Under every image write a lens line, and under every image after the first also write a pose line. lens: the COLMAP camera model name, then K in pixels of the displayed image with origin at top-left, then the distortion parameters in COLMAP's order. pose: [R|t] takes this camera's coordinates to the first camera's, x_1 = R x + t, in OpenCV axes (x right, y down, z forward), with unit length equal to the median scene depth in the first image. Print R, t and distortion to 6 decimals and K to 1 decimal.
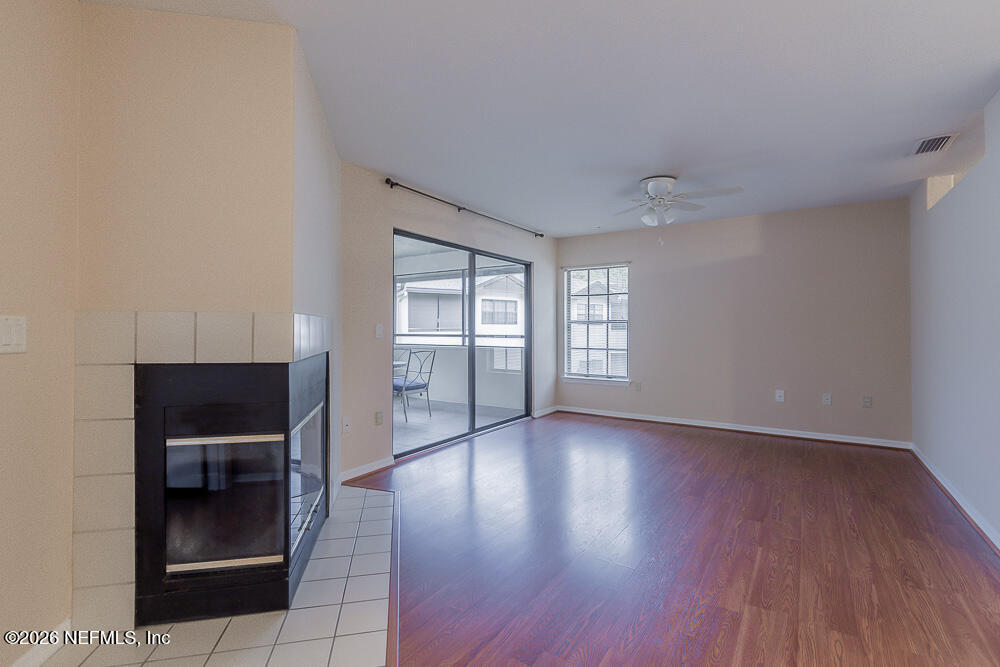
lens RADIAL K [[464.9, 0, 496.3], [0, 464.9, 328.6], [0, 0, 1]] dist [0.001530, -0.000486]
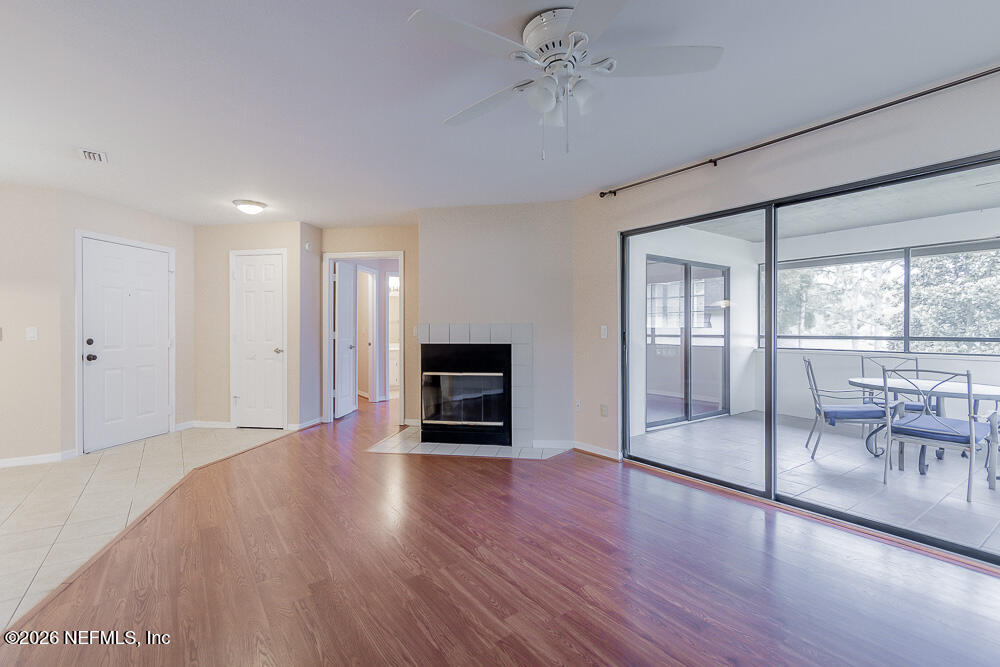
lens RADIAL K [[464.9, 0, 496.3], [0, 464.9, 328.6], [0, 0, 1]] dist [0.001530, -0.000486]
pose [[-0.374416, -0.004854, -0.927248, 1.150867], [-0.000224, 0.999987, -0.005145, 0.004079], [0.927261, -0.001719, -0.374412, 1.554157]]
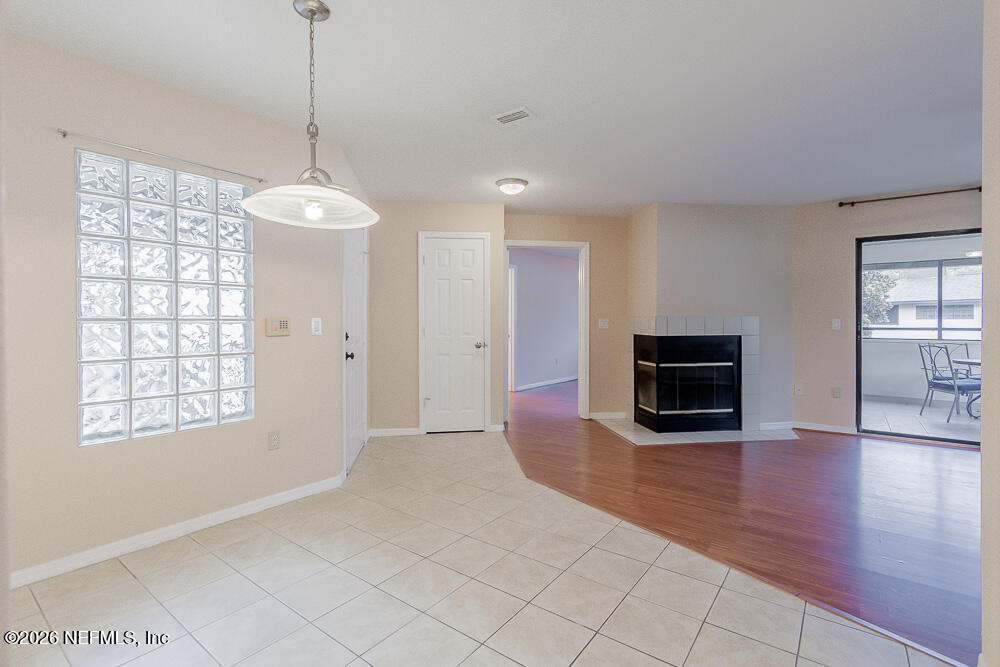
lens RADIAL K [[464.9, 0, 496.3], [0, 464.9, 328.6], [0, 0, 1]] dist [0.001530, -0.000486]
pose [[-0.069811, 0.006662, -0.997538, 1.433522], [0.000366, 0.999978, 0.006653, 0.011228], [0.997560, 0.000100, -0.069812, 0.209358]]
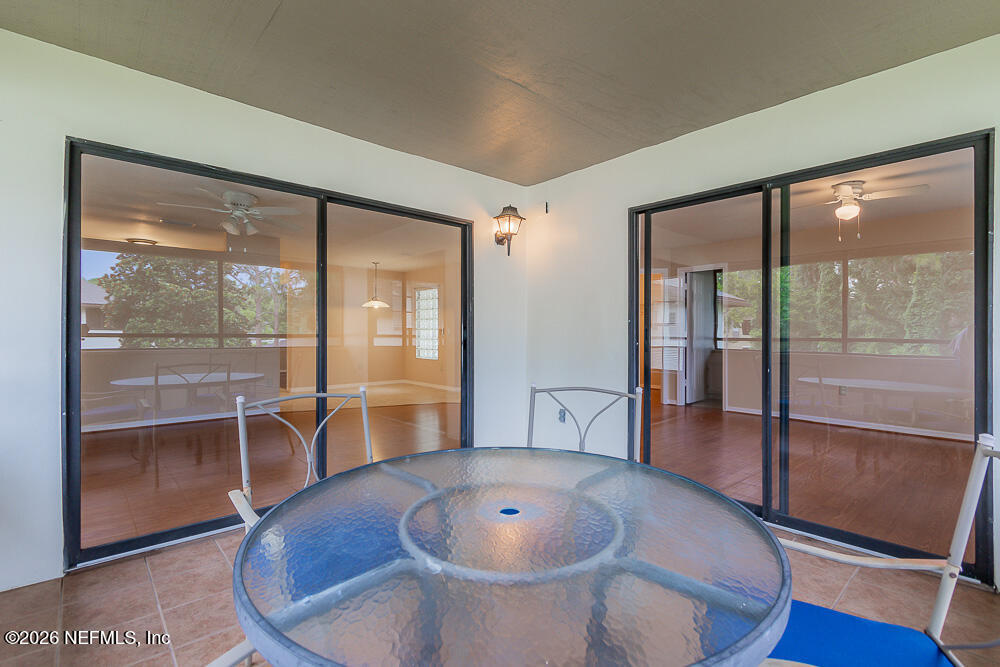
lens RADIAL K [[464.9, 0, 496.3], [0, 464.9, 328.6], [0, 0, 1]] dist [0.001530, -0.000486]
pose [[-0.966418, -0.004714, 0.256932, -0.769984], [-0.005873, 0.999976, -0.003746, 0.005479], [-0.256908, -0.005129, -0.966422, 2.682612]]
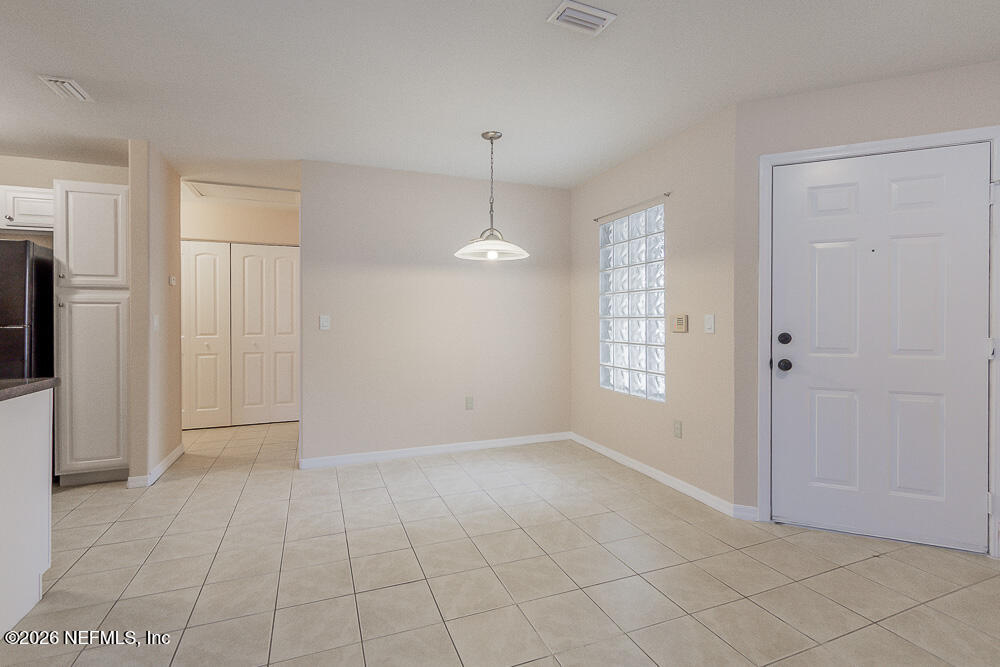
lens RADIAL K [[457.1, 0, 494.4], [0, 457.1, 322.3], [0, 0, 1]] dist [0.001720, 0.000025]
pose [[-0.816173, -0.010118, 0.577718, 0.162958], [-0.005188, 0.999935, 0.010183, 0.002221], [-0.577784, 0.005314, -0.816173, 0.794235]]
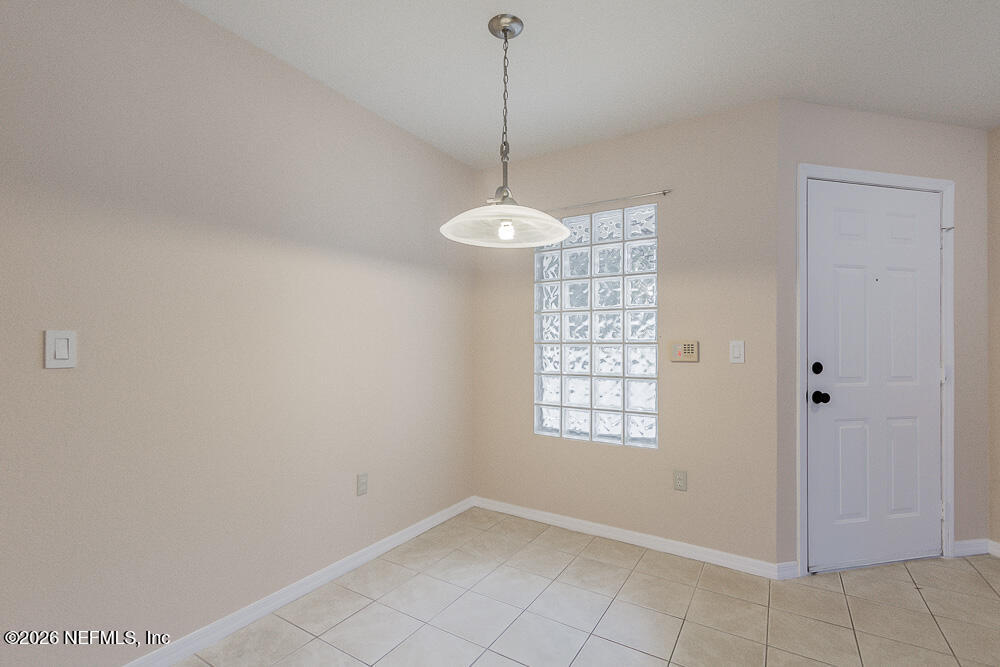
lens RADIAL K [[454.8, 0, 496.2], [0, 454.8, 342.1], [0, 0, 1]] dist [0.000669, -0.000269]
pose [[-0.999678, -0.014375, -0.020895, 0.821098], [-0.014223, 0.999871, -0.007406, 0.007747], [0.020999, -0.007106, -0.999754, 0.530028]]
